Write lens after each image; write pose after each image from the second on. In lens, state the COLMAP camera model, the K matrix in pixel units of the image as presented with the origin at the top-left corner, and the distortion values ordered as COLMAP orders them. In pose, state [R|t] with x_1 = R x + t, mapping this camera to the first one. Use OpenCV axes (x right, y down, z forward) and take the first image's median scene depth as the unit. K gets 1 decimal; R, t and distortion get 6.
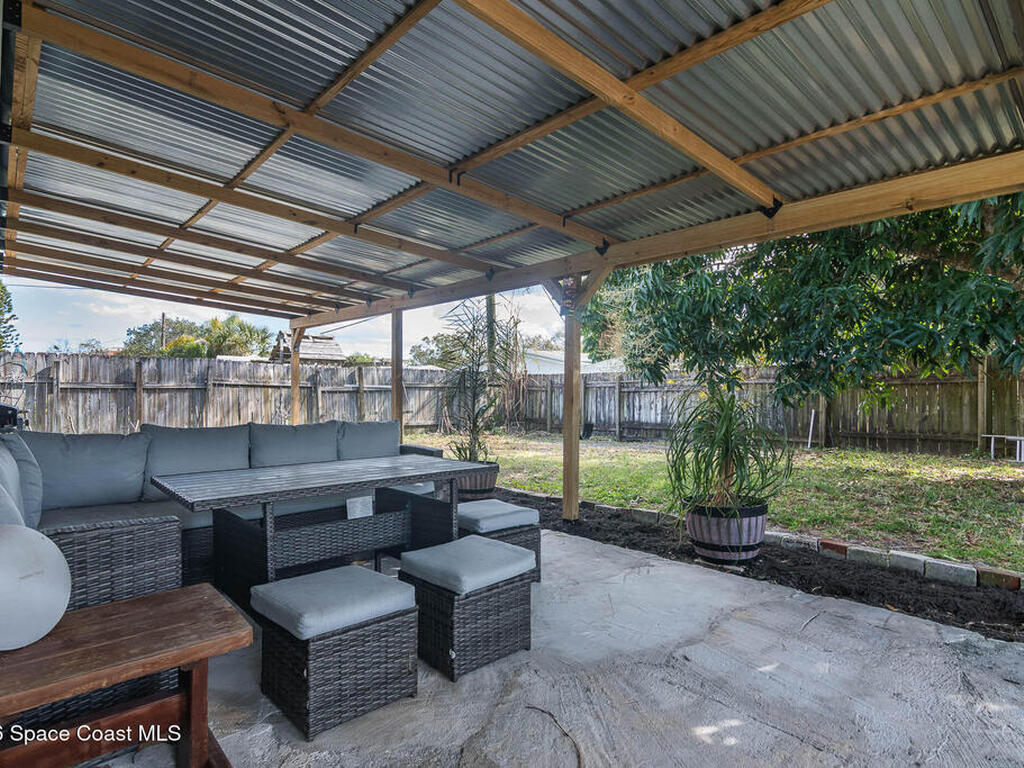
lens RADIAL K [[554.1, 0, 512.0], [0, 554.1, 384.0], [0, 0, 1]] dist [-0.006225, -0.000699]
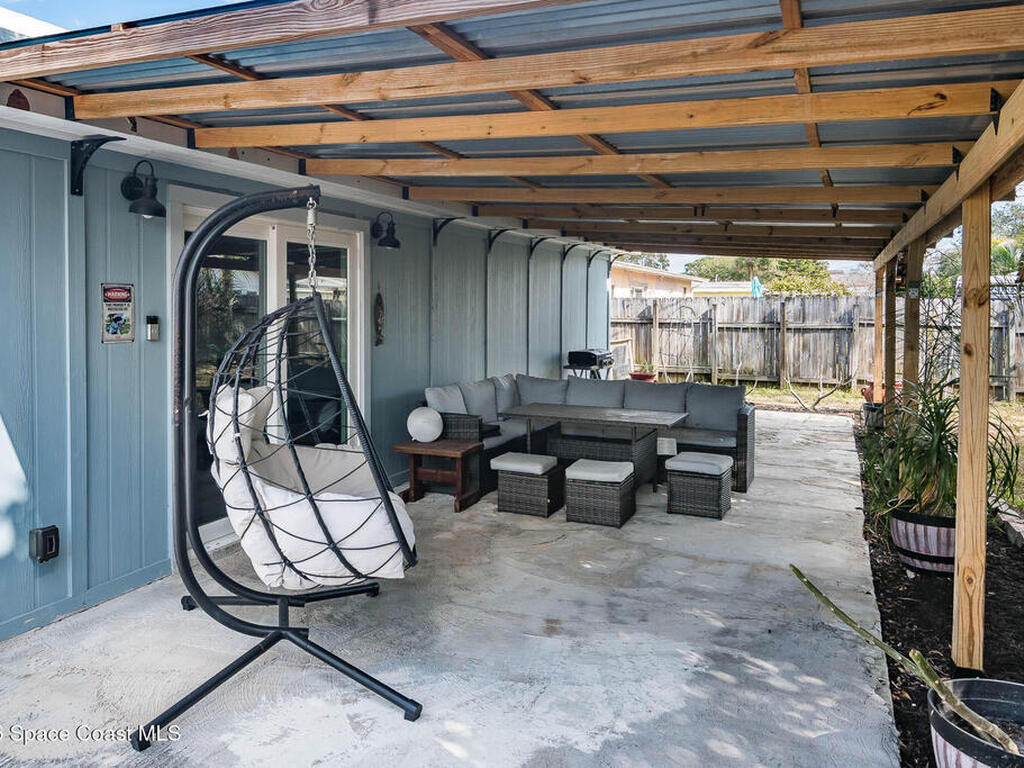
lens RADIAL K [[807.0, 0, 512.0], [0, 807.0, 384.0], [0, 0, 1]] dist [0.001895, 0.000296]
pose [[0.411477, 0.098194, -0.906115, 0.507379], [0.004677, 0.993939, 0.109835, -0.058830], [0.911408, -0.049432, 0.408524, -0.074880]]
